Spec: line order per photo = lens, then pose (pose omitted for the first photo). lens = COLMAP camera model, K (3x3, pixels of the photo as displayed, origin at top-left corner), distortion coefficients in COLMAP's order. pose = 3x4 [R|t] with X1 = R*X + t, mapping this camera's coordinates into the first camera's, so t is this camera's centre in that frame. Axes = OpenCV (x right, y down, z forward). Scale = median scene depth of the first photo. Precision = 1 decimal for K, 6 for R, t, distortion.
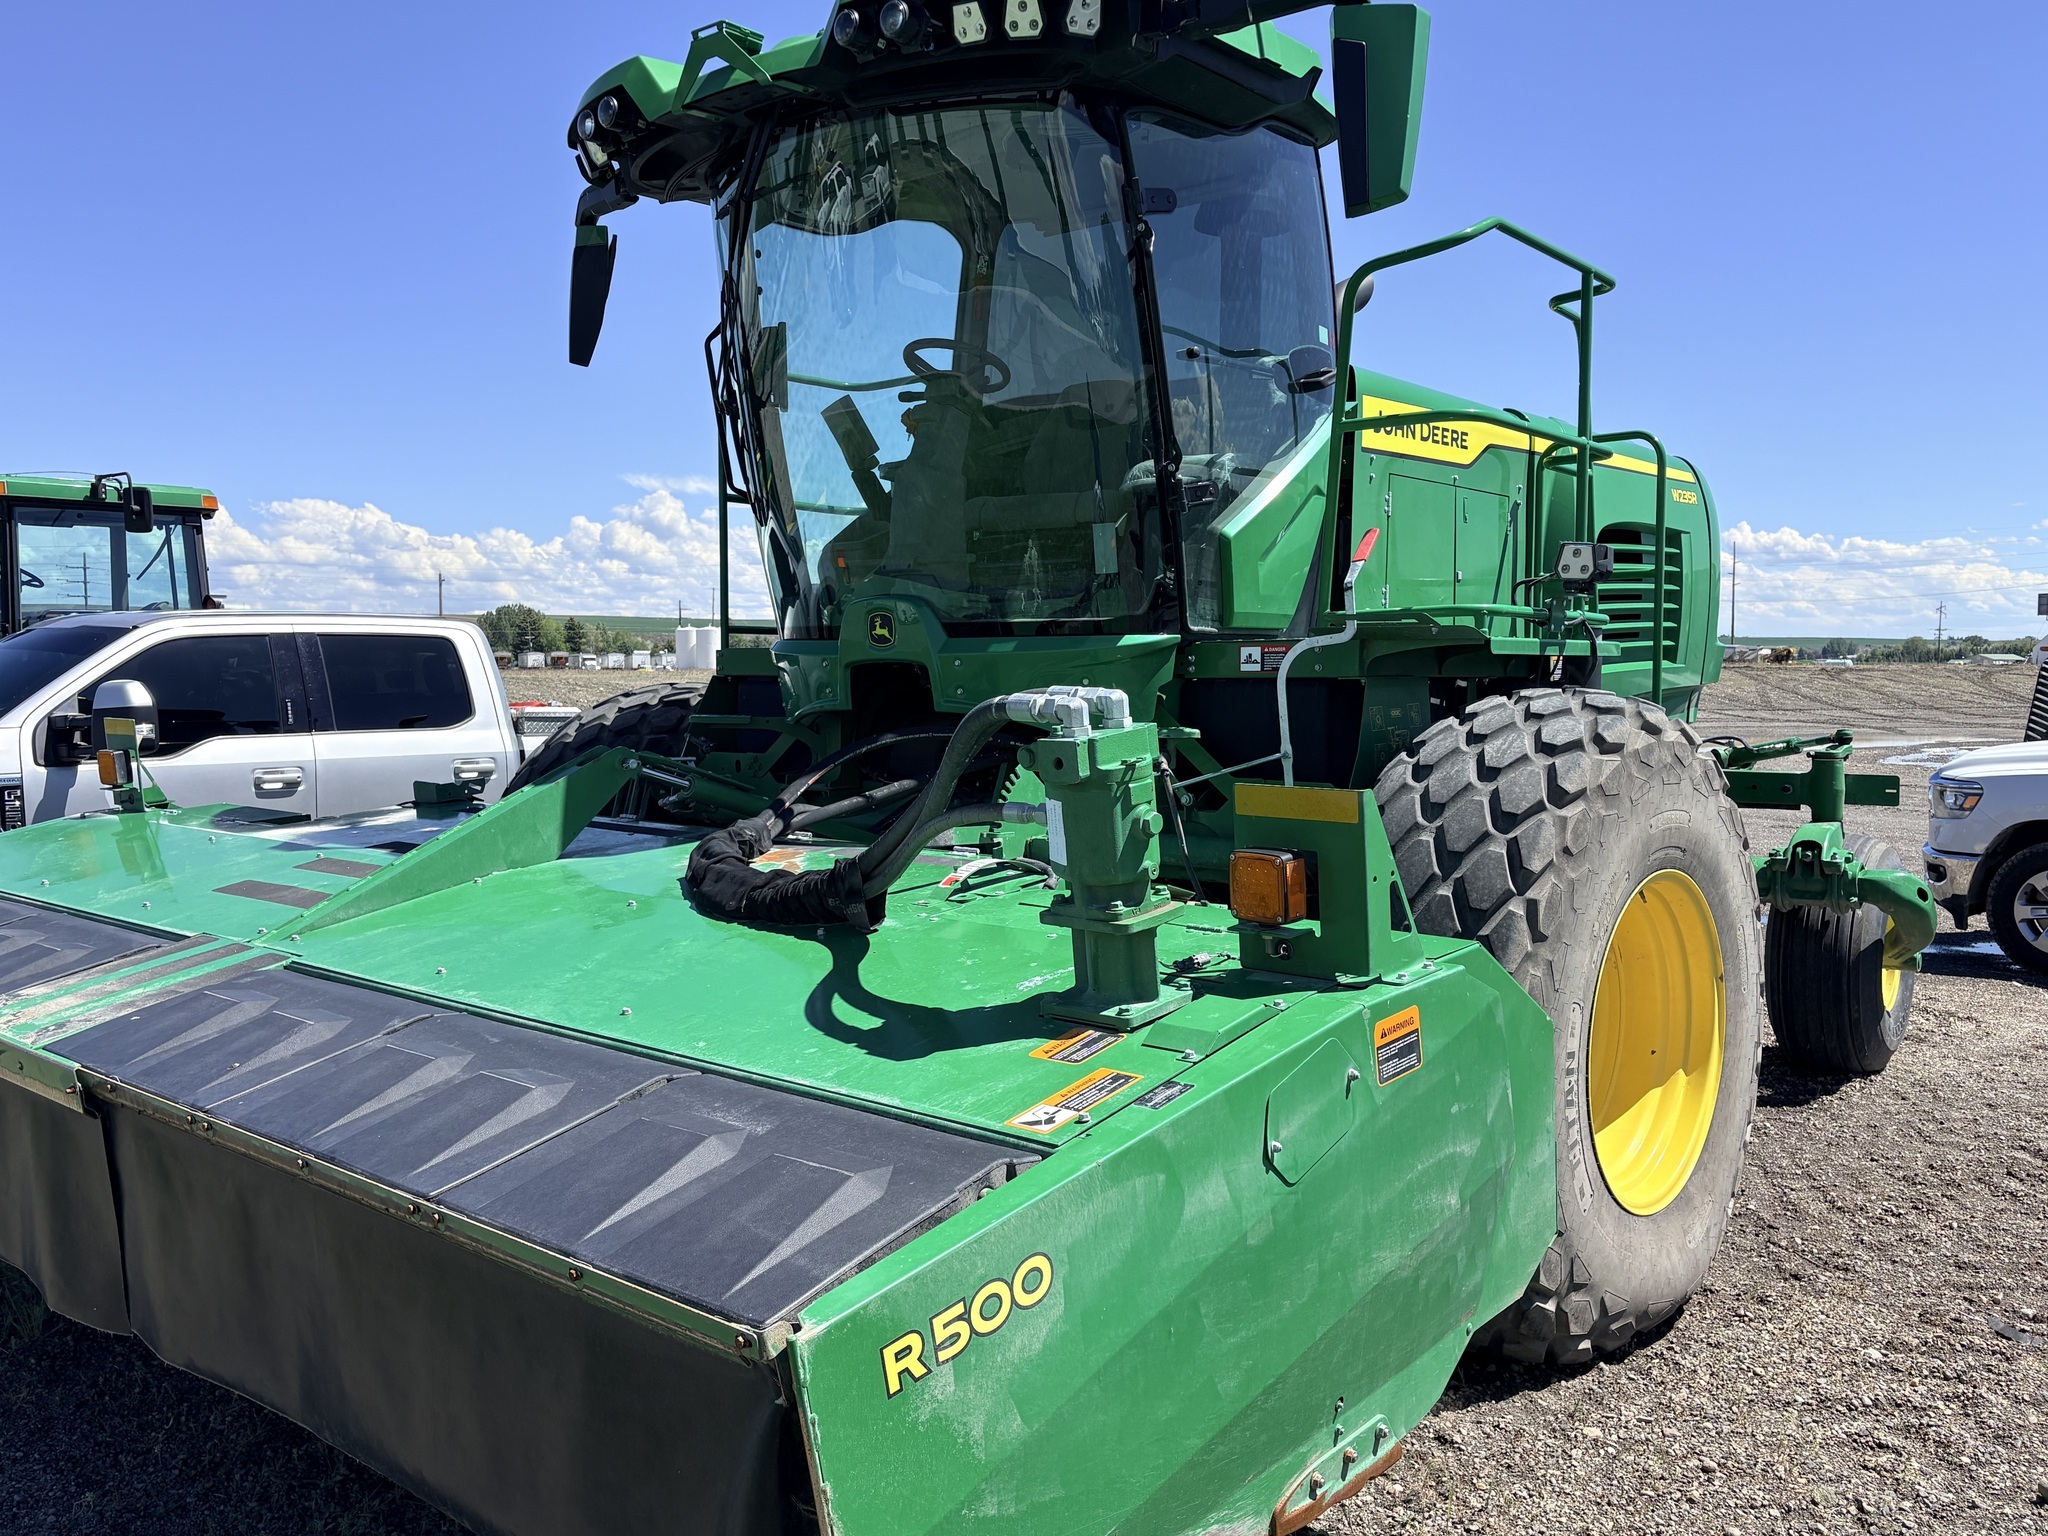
lens RADIAL K [[1750.8, 0, 1024.0], [0, 1750.8, 768.0], [0, 0, 1]] dist [0.082150, -0.109258]
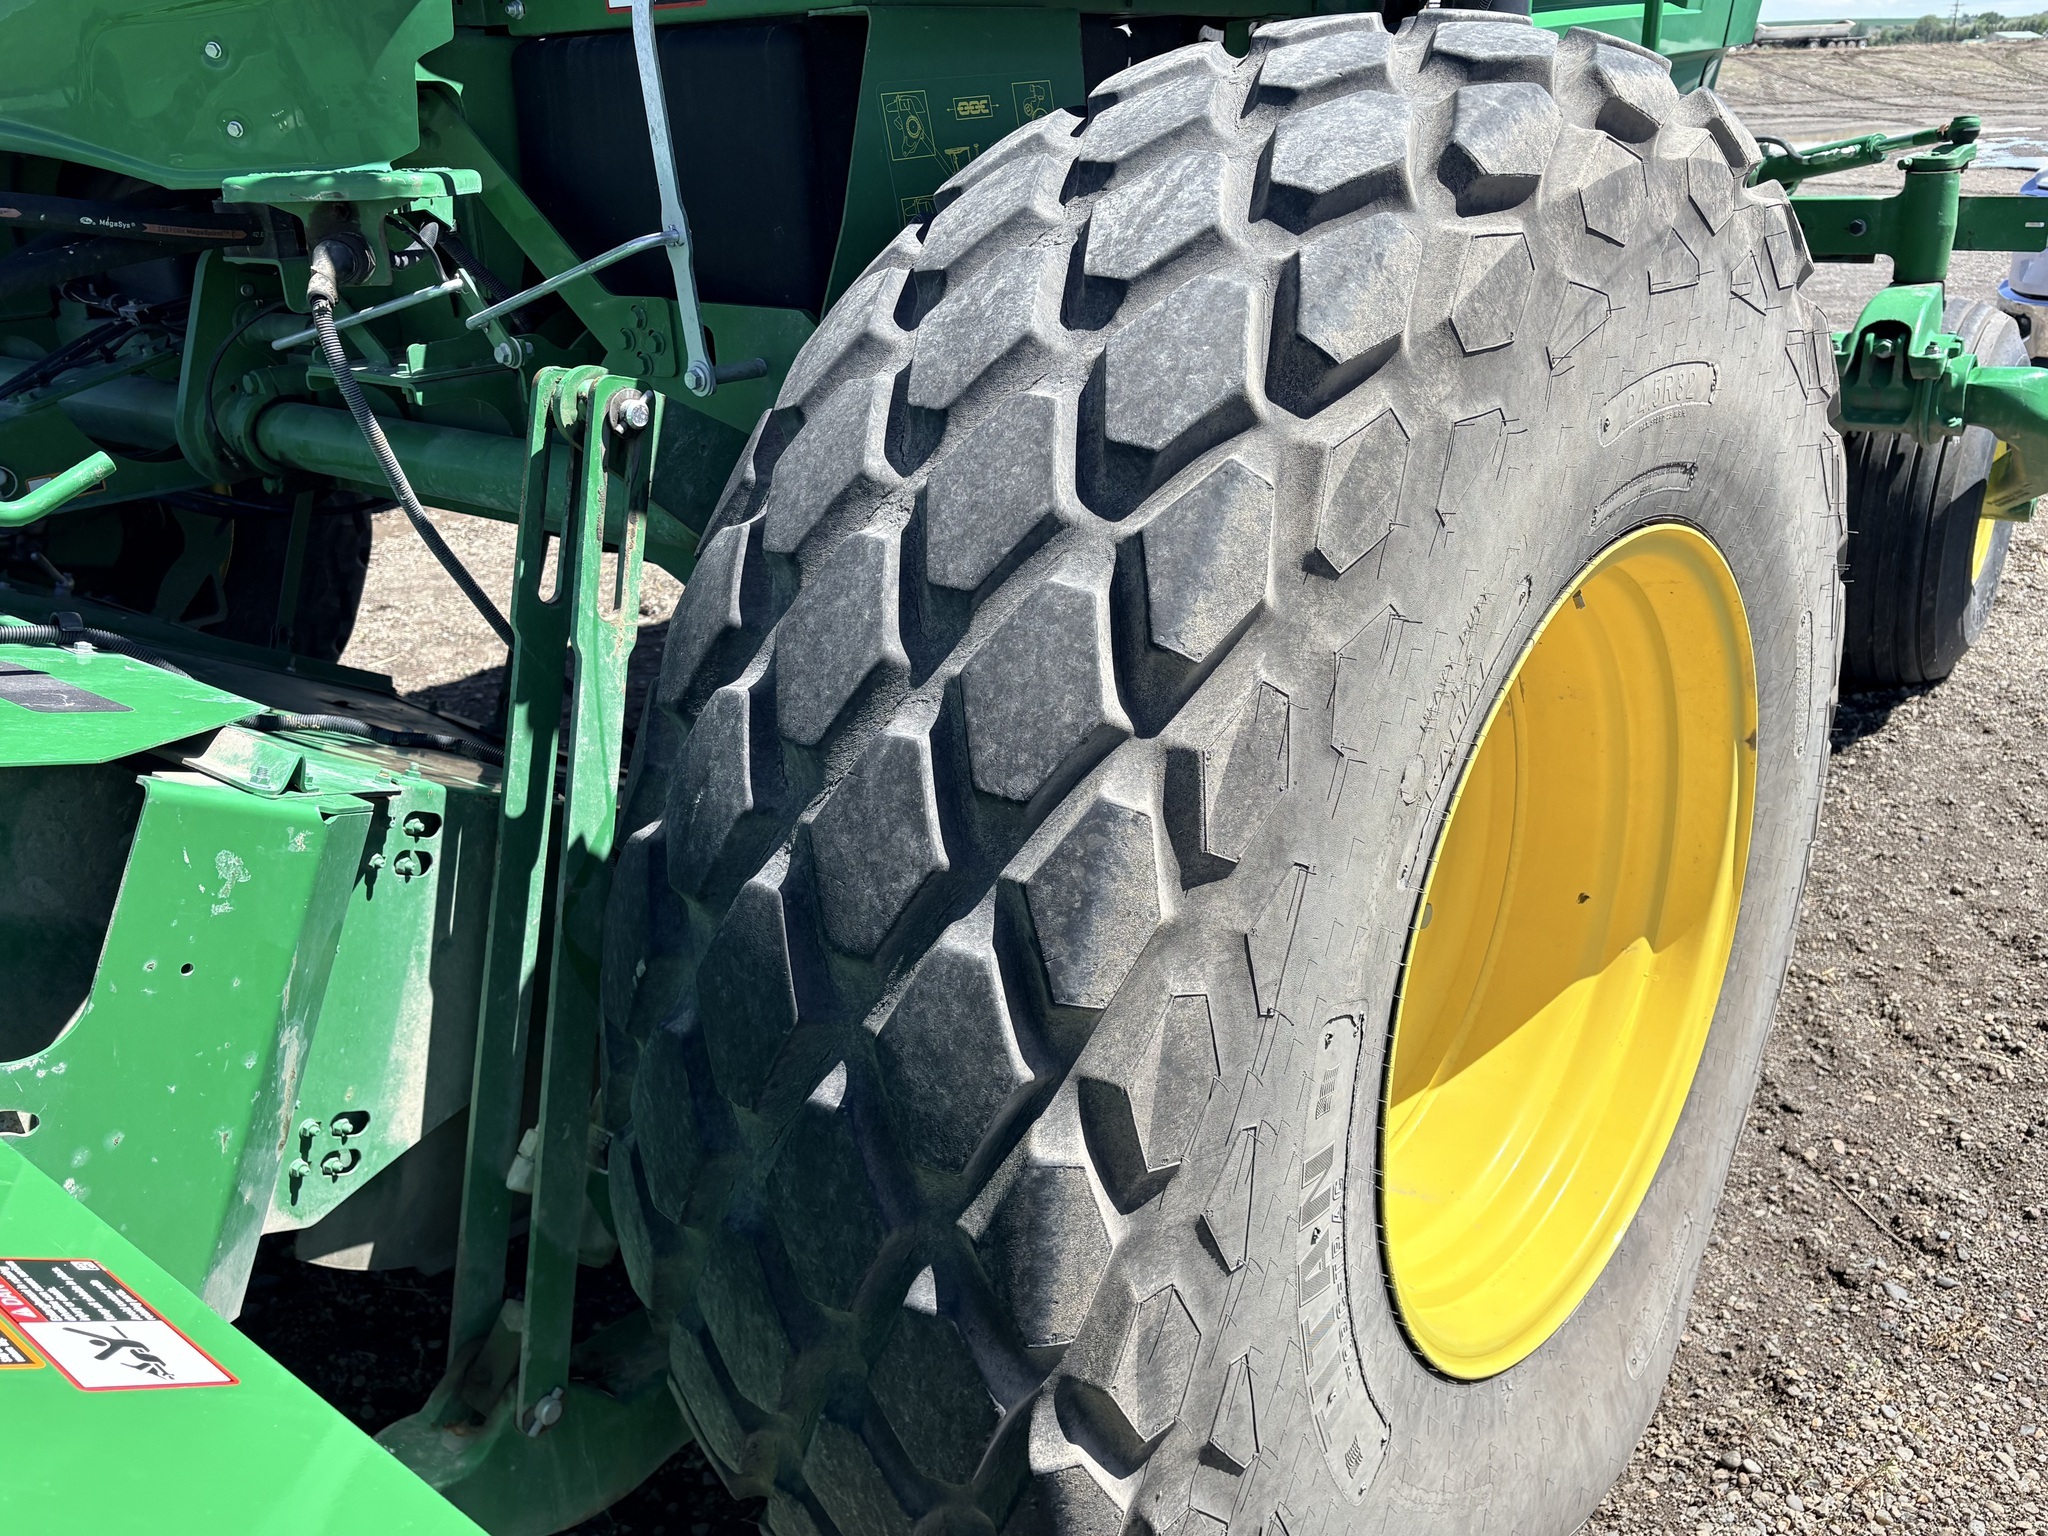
lens RADIAL K [[1750.8, 0, 1024.0], [0, 1750.8, 768.0], [0, 0, 1]] dist [0.082150, -0.109258]
pose [[0.998989, -0.043695, 0.010540, 0.232398], [0.038420, 0.951803, 0.304294, -0.012551], [-0.023328, -0.303582, 0.952520, 0.645648]]
